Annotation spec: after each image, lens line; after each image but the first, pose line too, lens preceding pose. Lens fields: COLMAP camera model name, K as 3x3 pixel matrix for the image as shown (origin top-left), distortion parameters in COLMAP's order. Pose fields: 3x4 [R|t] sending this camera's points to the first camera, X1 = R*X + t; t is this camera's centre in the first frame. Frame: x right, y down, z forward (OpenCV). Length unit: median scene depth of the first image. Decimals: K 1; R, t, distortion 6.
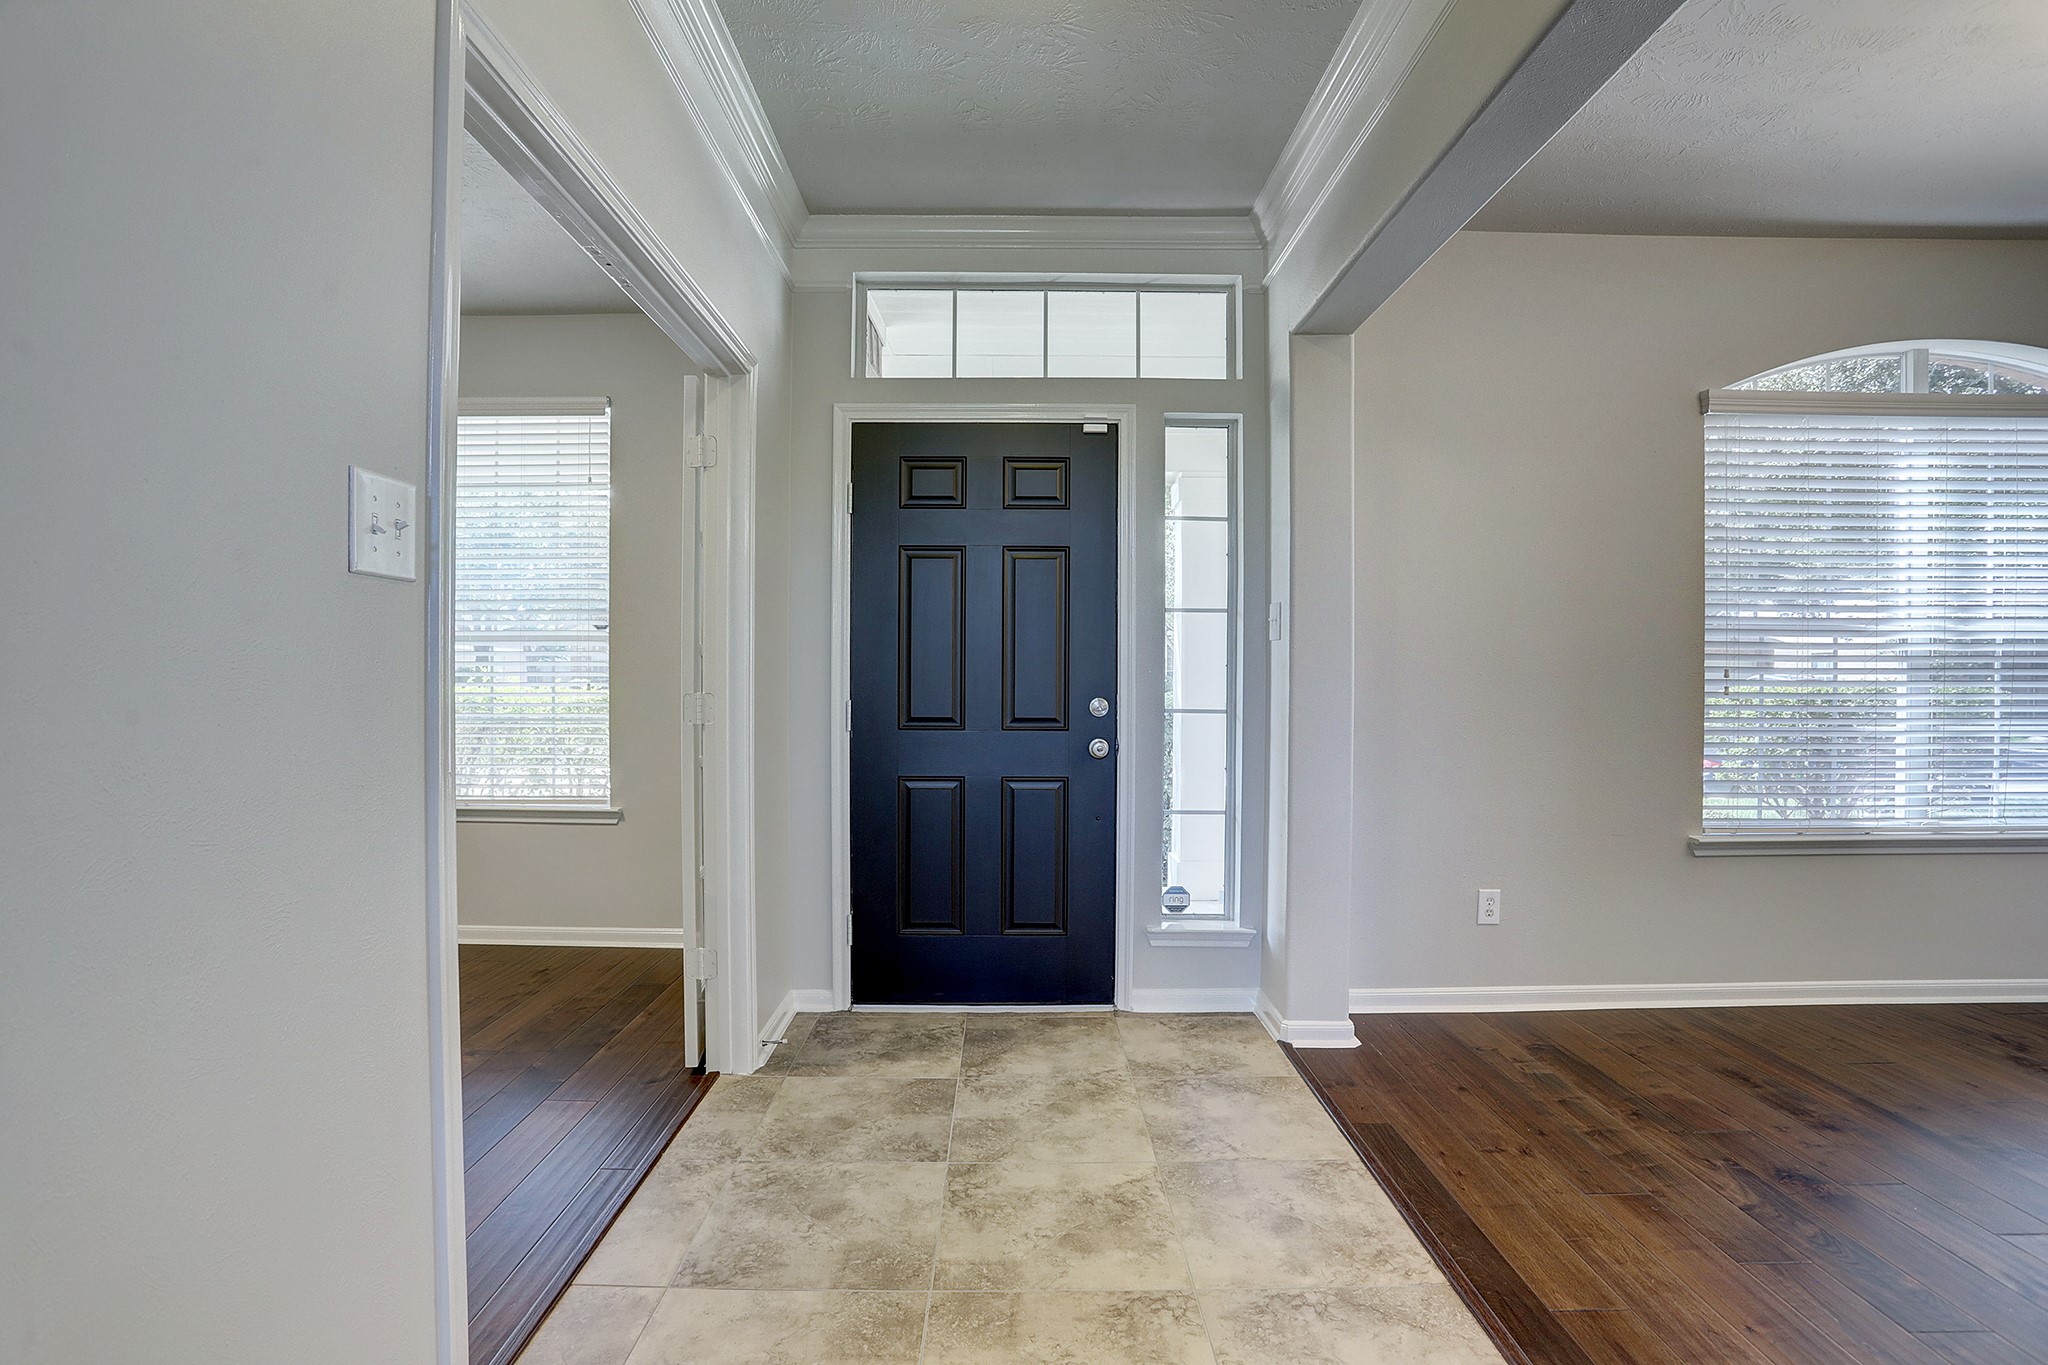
lens RADIAL K [[996.3, 0, 1024.0], [0, 996.3, 682.5], [0, 0, 1]] dist [-0.061937, 0.027941]
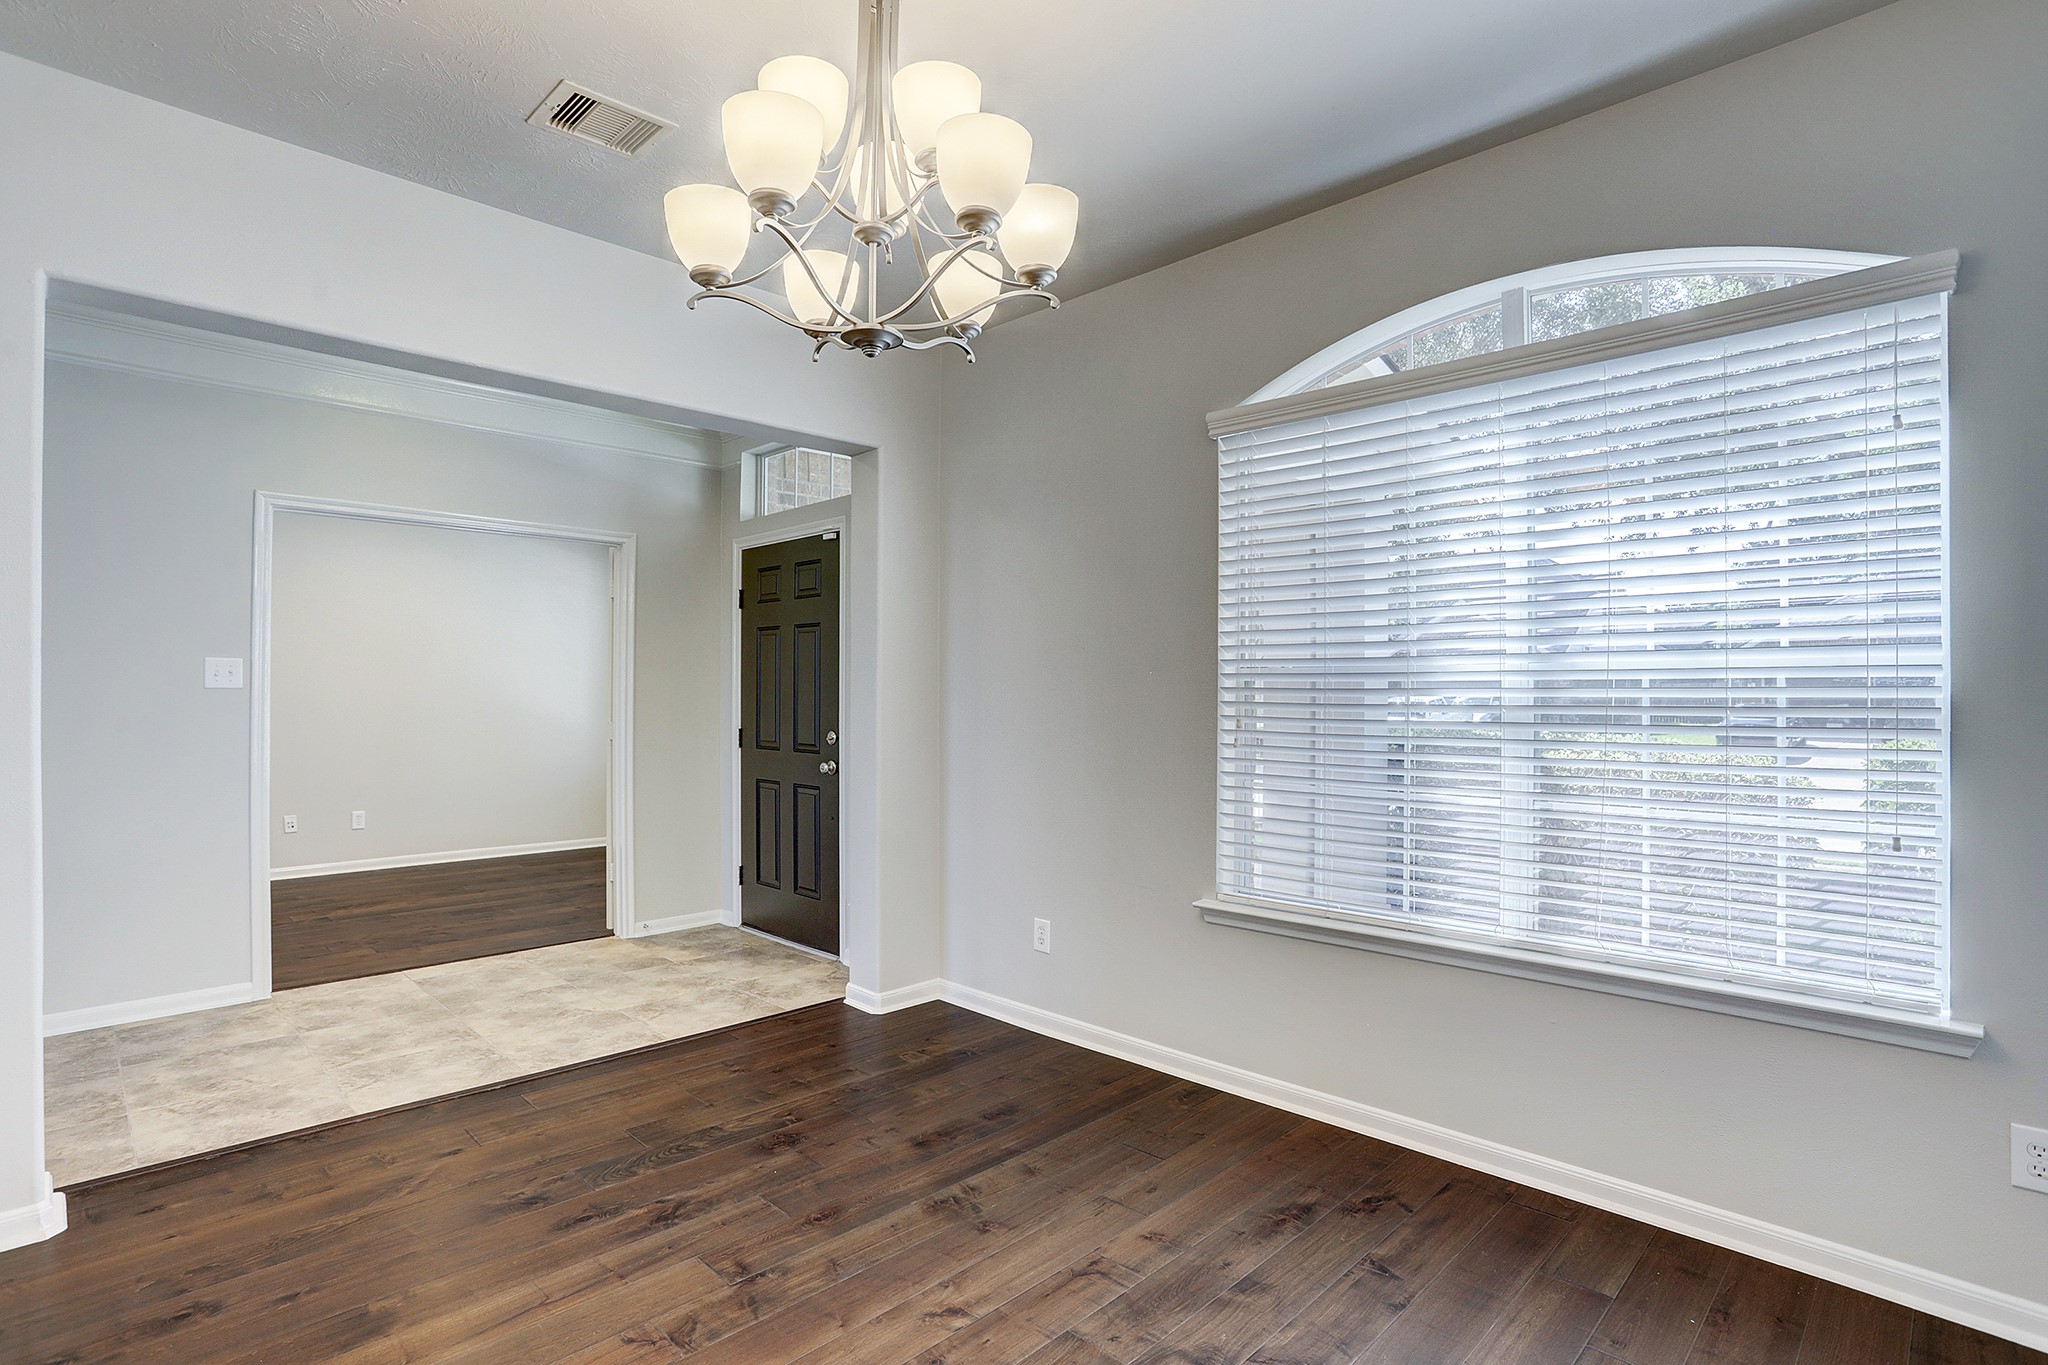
lens RADIAL K [[1021.0, 0, 1024.0], [0, 1021.0, 682.5], [0, 0, 1]] dist [-0.064853, 0.031340]
pose [[0.696796, -0.006373, -0.717241, 1.489862], [-0.006627, 0.999861, -0.015322, -0.037072], [0.717239, 0.015430, 0.696656, 0.240789]]
